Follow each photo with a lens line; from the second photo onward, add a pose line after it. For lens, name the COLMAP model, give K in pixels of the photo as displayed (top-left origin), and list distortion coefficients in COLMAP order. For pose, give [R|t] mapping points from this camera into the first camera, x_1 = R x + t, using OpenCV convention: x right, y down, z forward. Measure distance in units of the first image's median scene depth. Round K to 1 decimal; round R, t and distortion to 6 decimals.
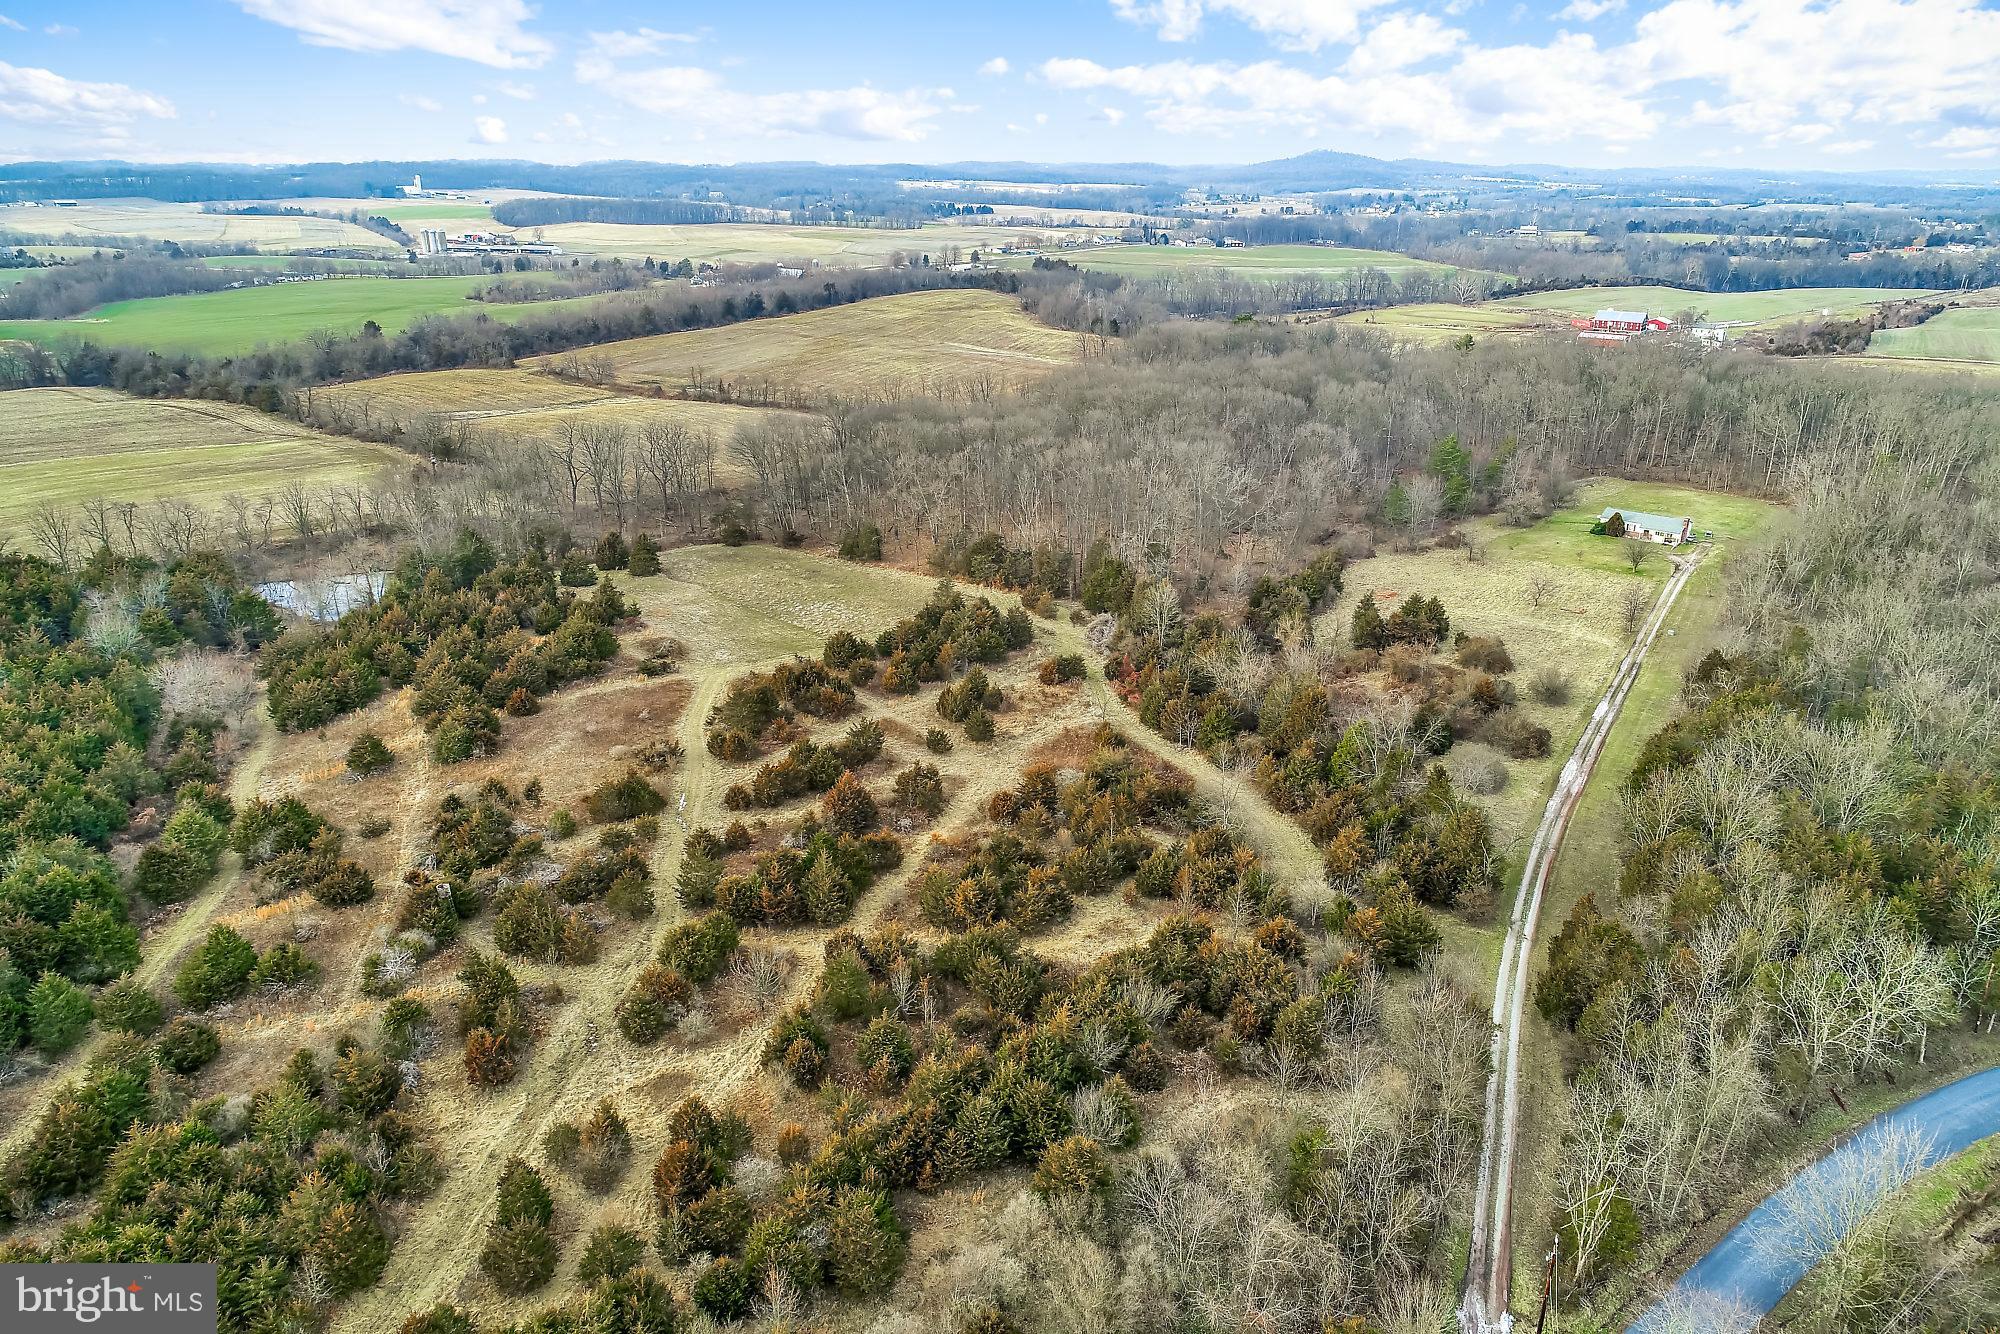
lens RADIAL K [[1348.7, 0, 1000.0], [0, 1348.7, 667.0], [0, 0, 1]] dist [-0.000145, 0.003416]
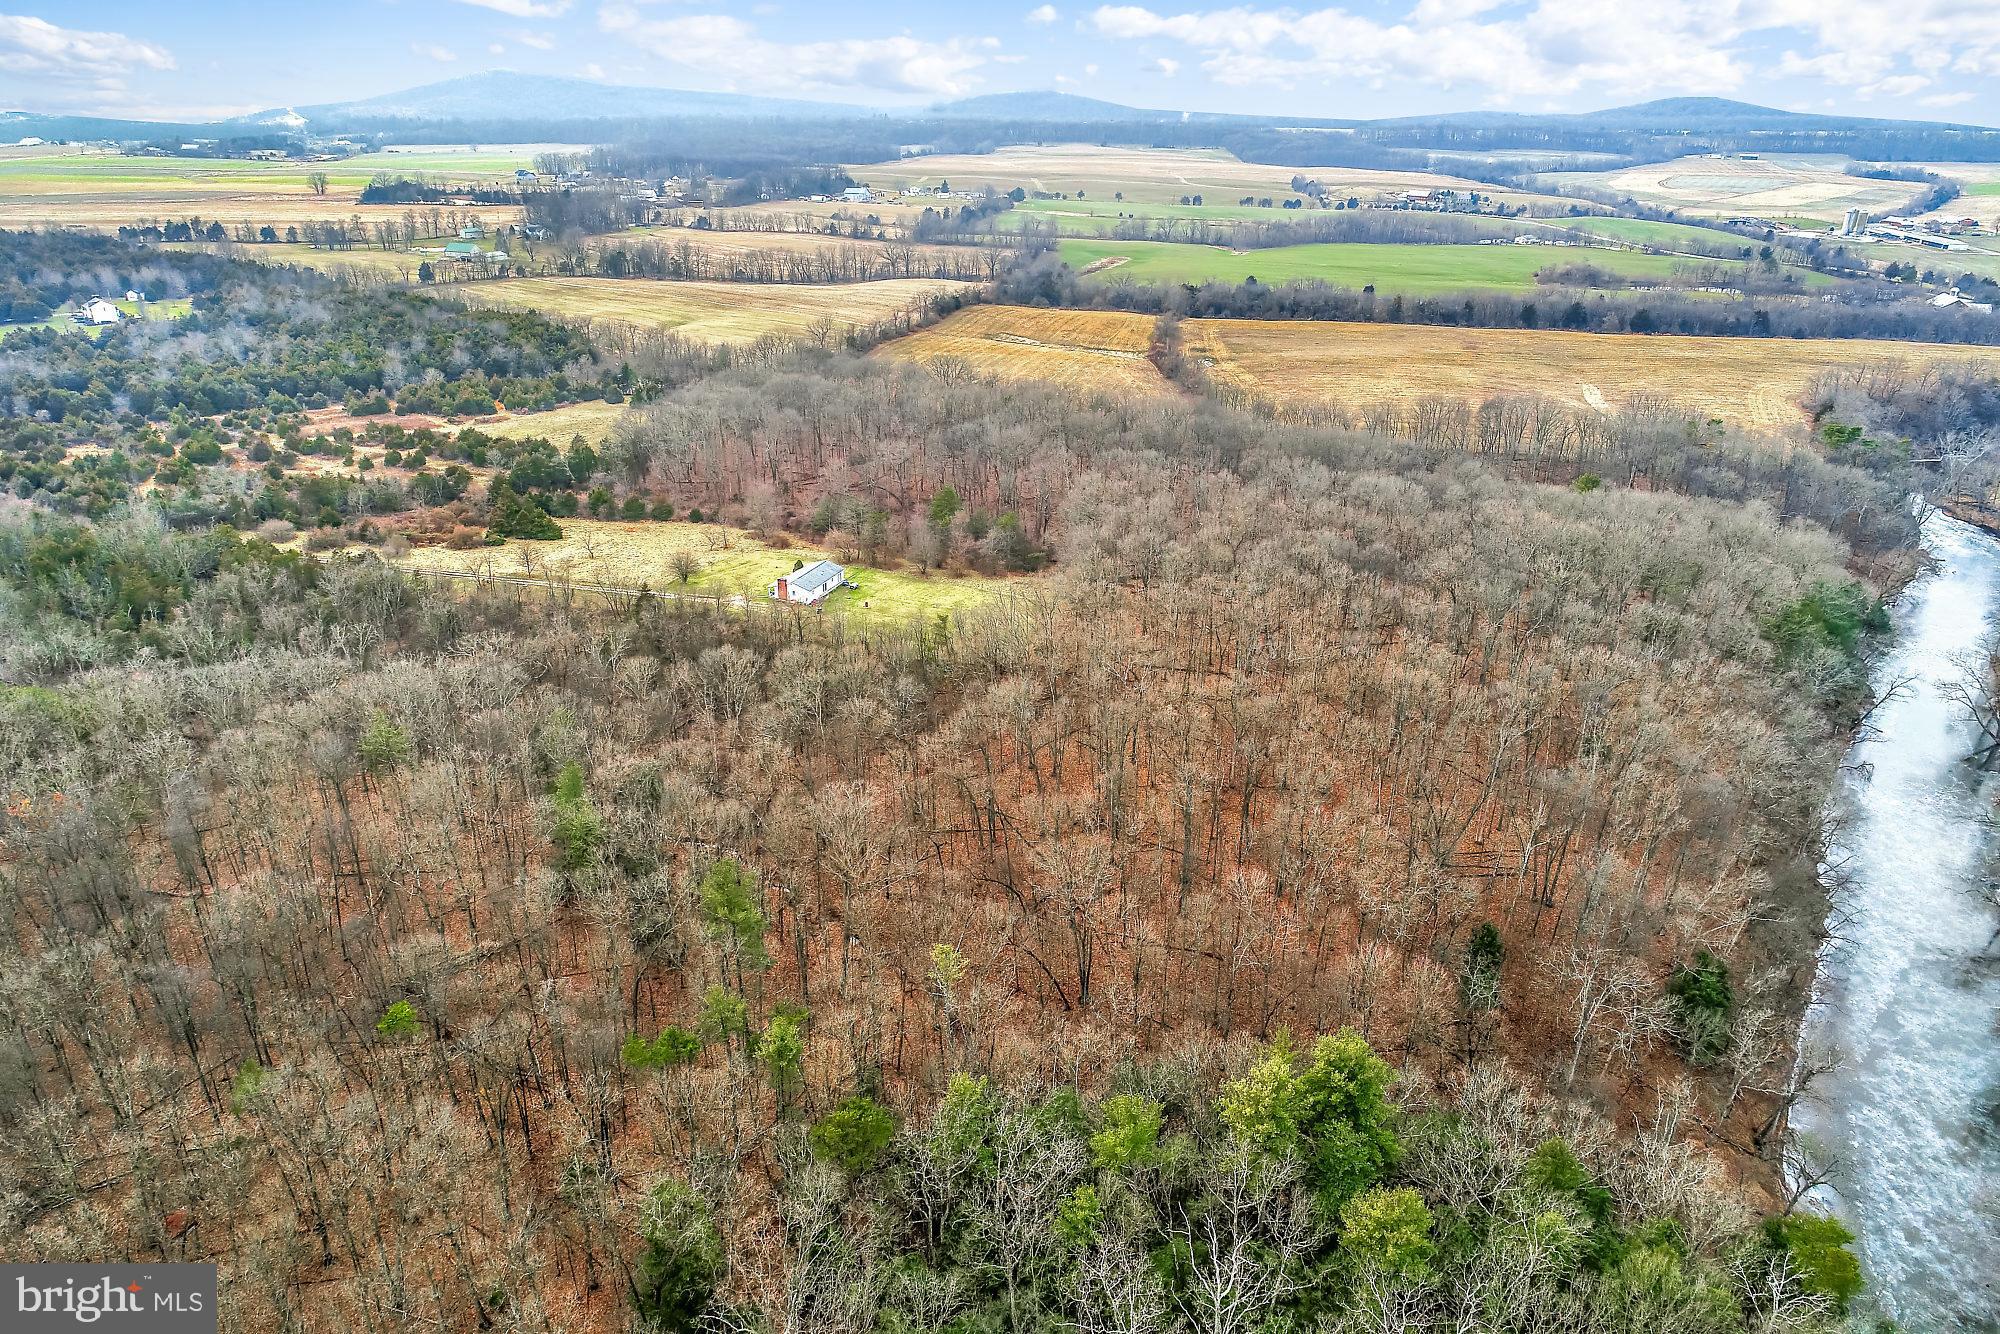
lens RADIAL K [[1348.7, 0, 1000.0], [0, 1348.7, 667.0], [0, 0, 1]] dist [-0.000145, 0.003416]
pose [[0.298174, 0.382891, -0.874349, 0.429256], [-0.346911, 0.896848, 0.274438, -0.113220], [0.889238, 0.221491, 0.400246, 0.210260]]
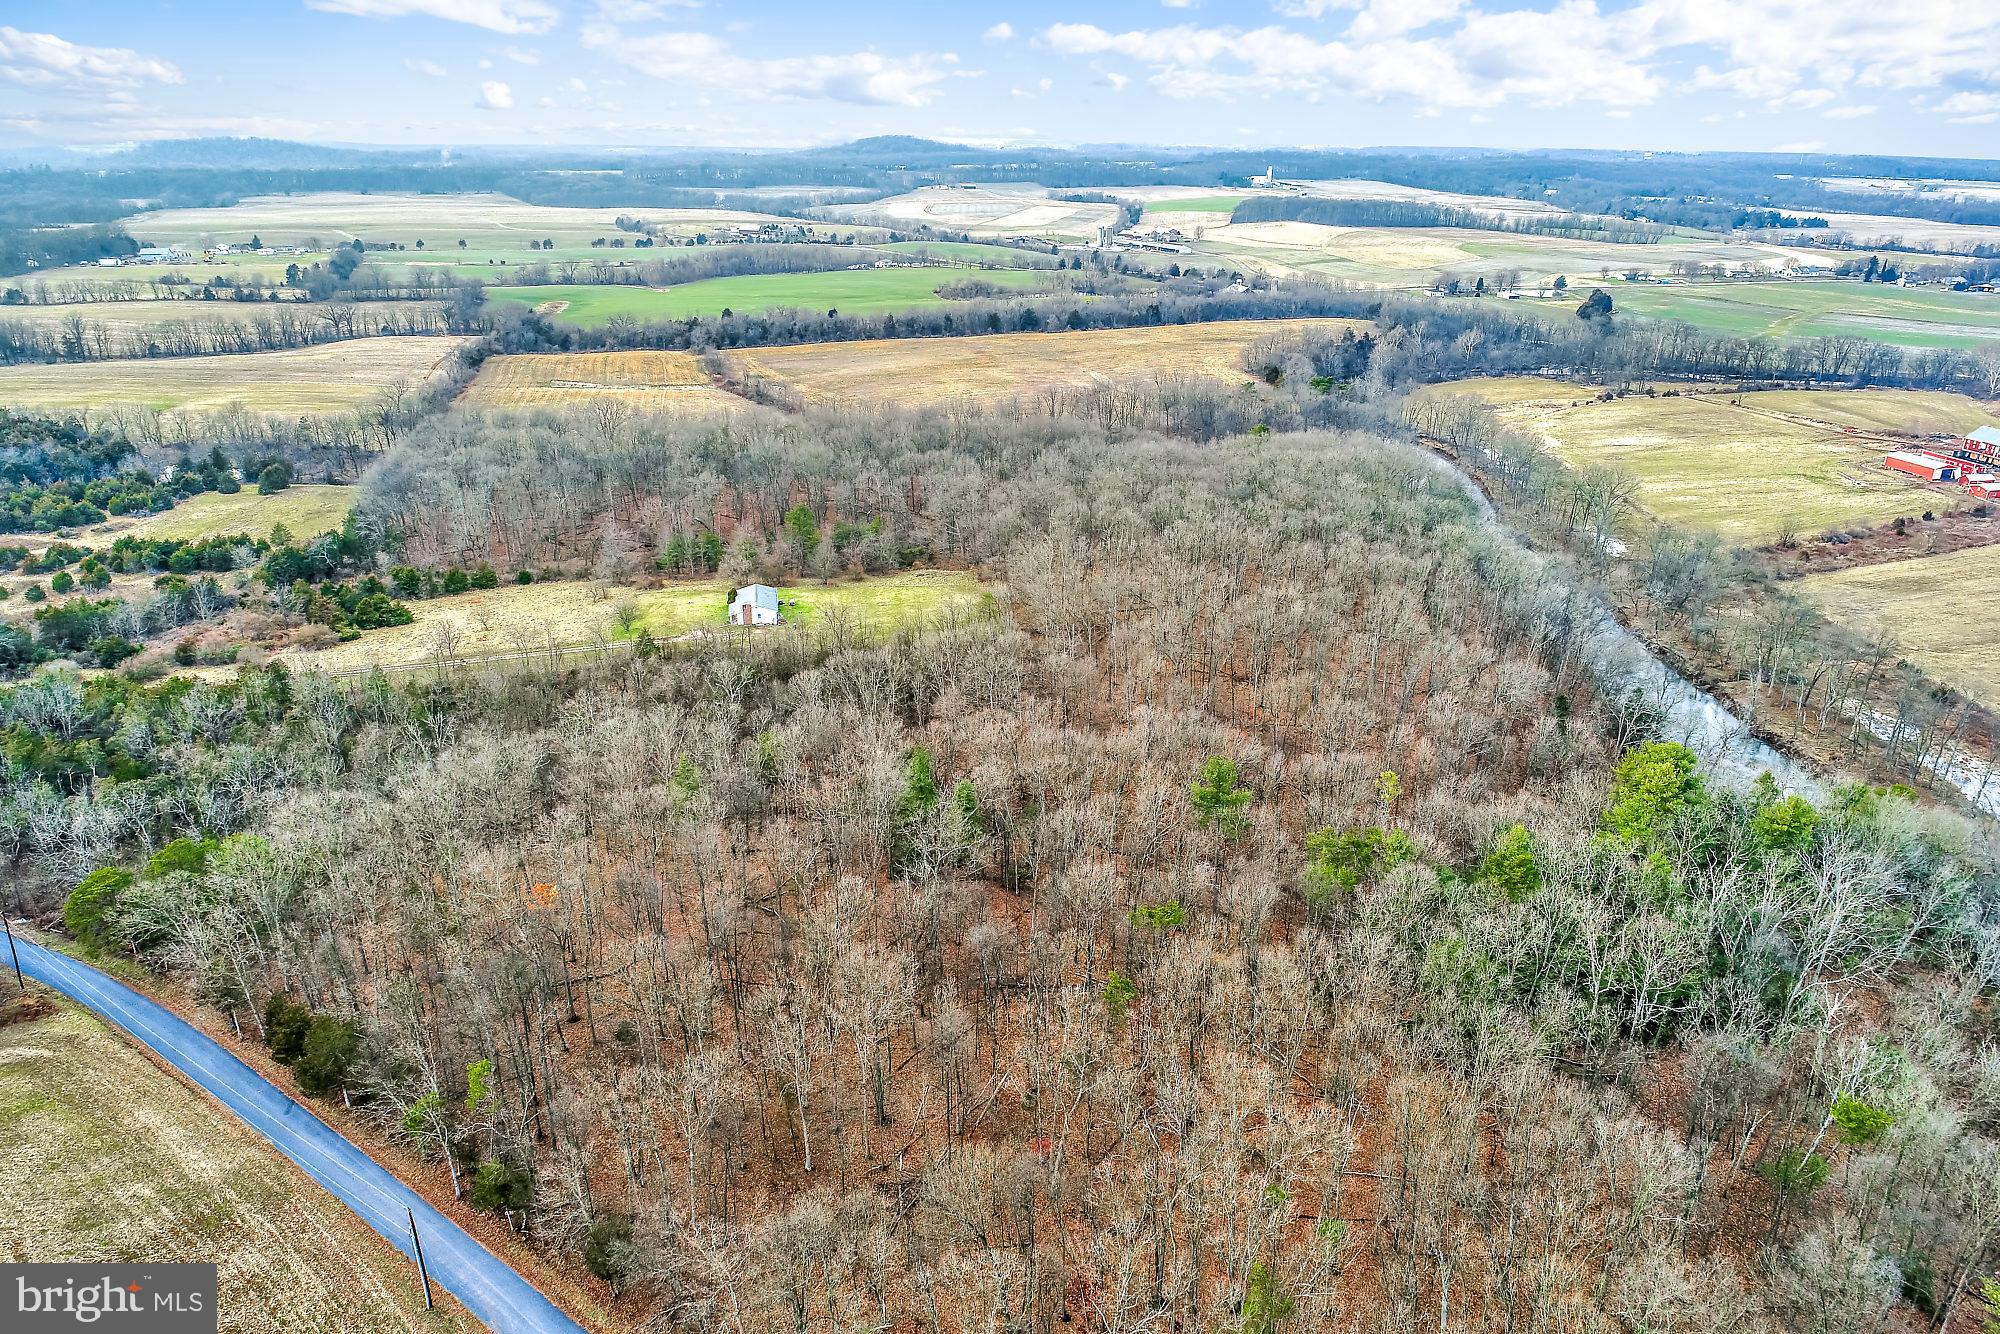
lens RADIAL K [[1348.7, 0, 1000.0], [0, 1348.7, 667.0], [0, 0, 1]] dist [-0.000145, 0.003416]
pose [[0.758759, 0.244242, -0.603847, 0.379474], [-0.234860, 0.967264, 0.096125, -0.060869], [0.607557, 0.068884, 0.791283, 0.072625]]
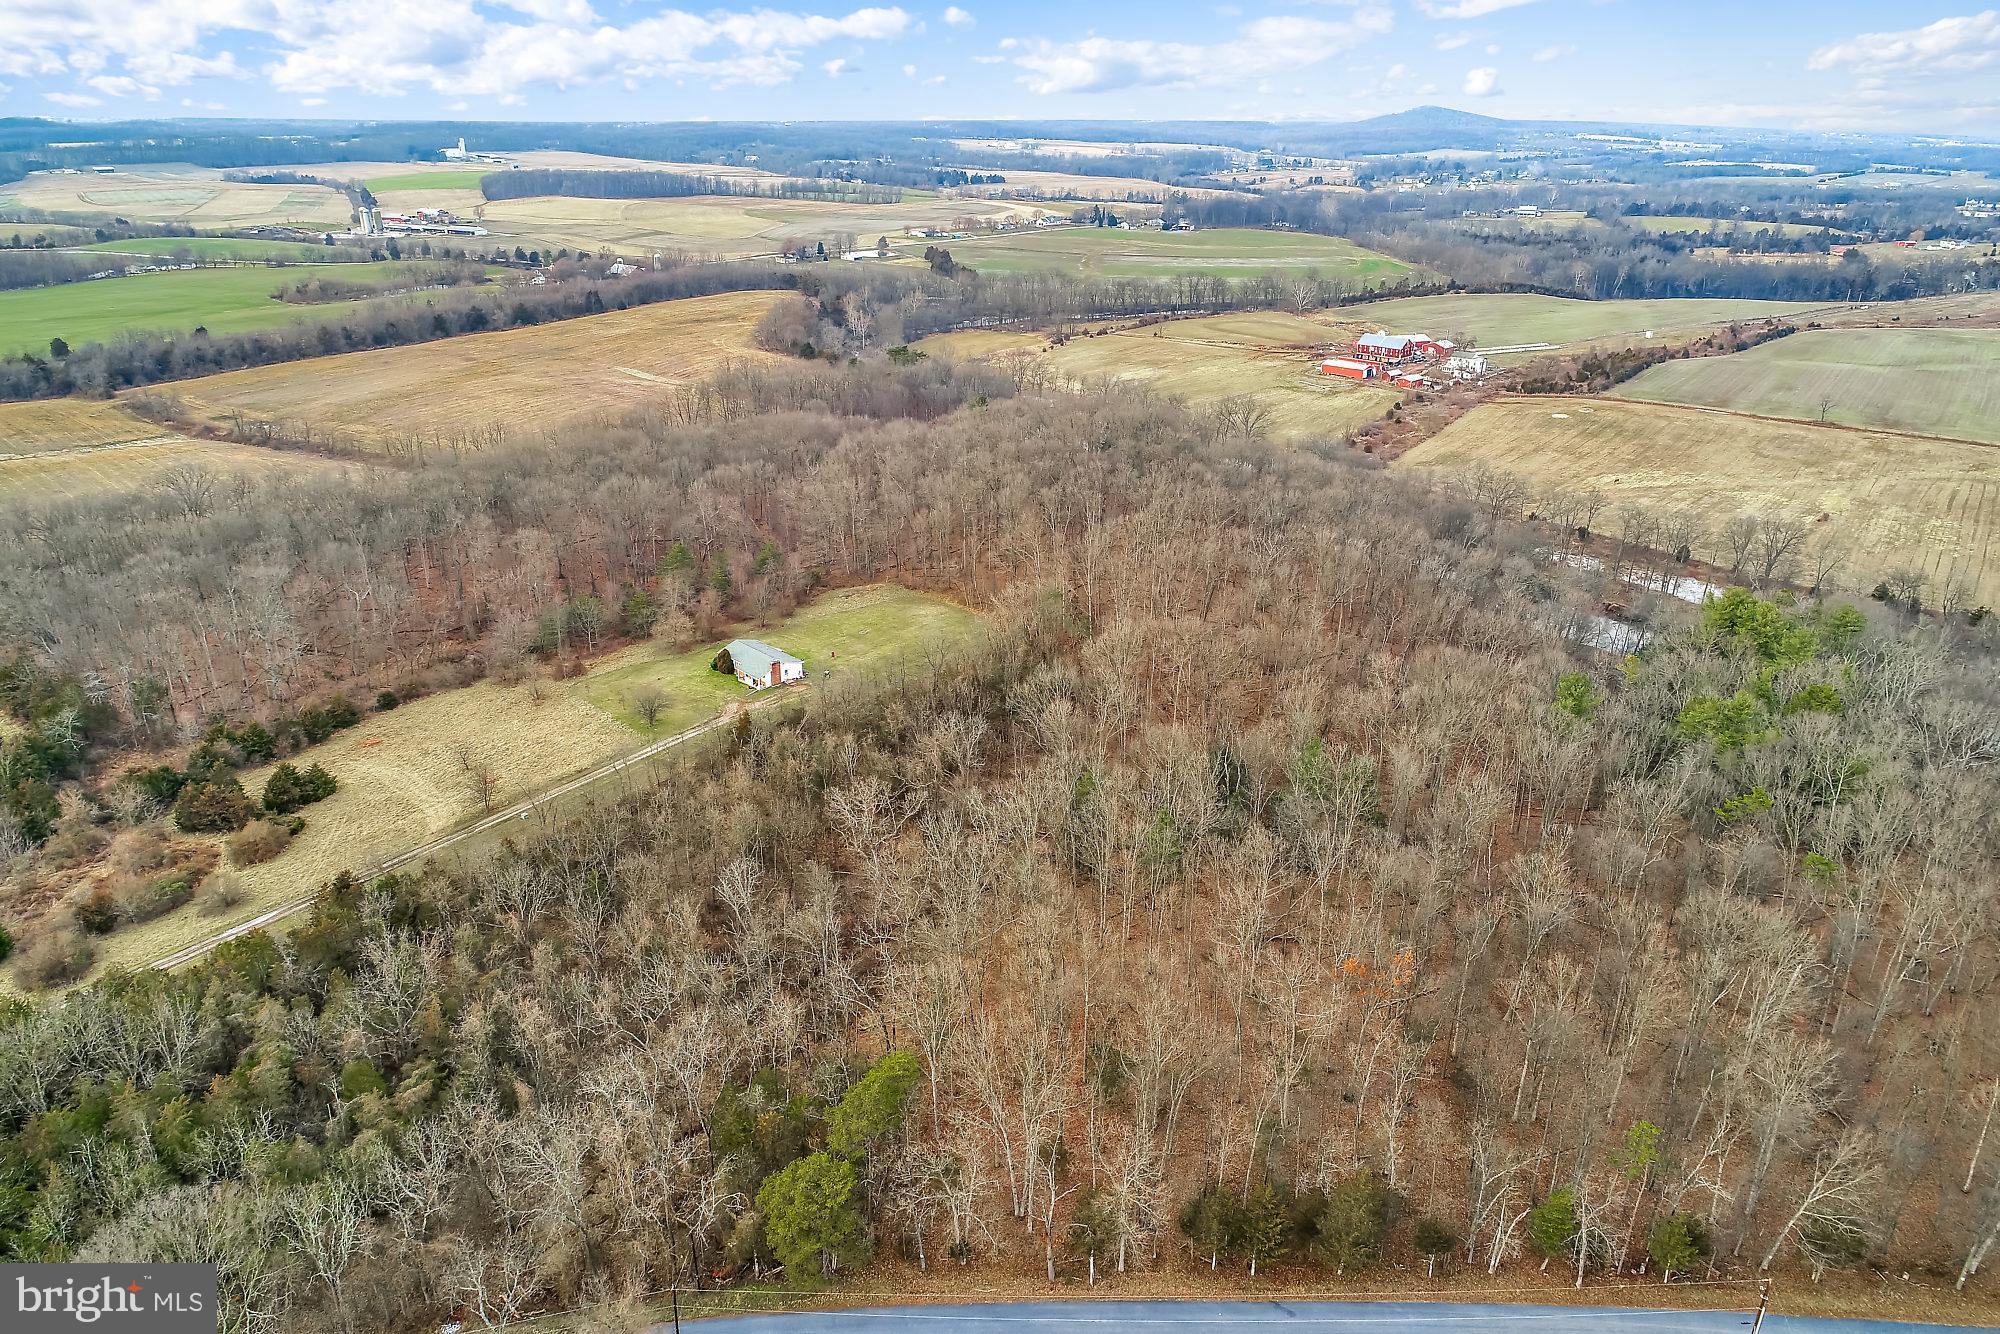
lens RADIAL K [[1348.7, 0, 1000.0], [0, 1348.7, 667.0], [0, 0, 1]] dist [-0.000145, 0.003416]
pose [[0.994441, 0.042047, -0.096537, 0.214858], [-0.038555, 0.998543, 0.037754, -0.042028], [0.097984, -0.033822, 0.994613, 0.018128]]
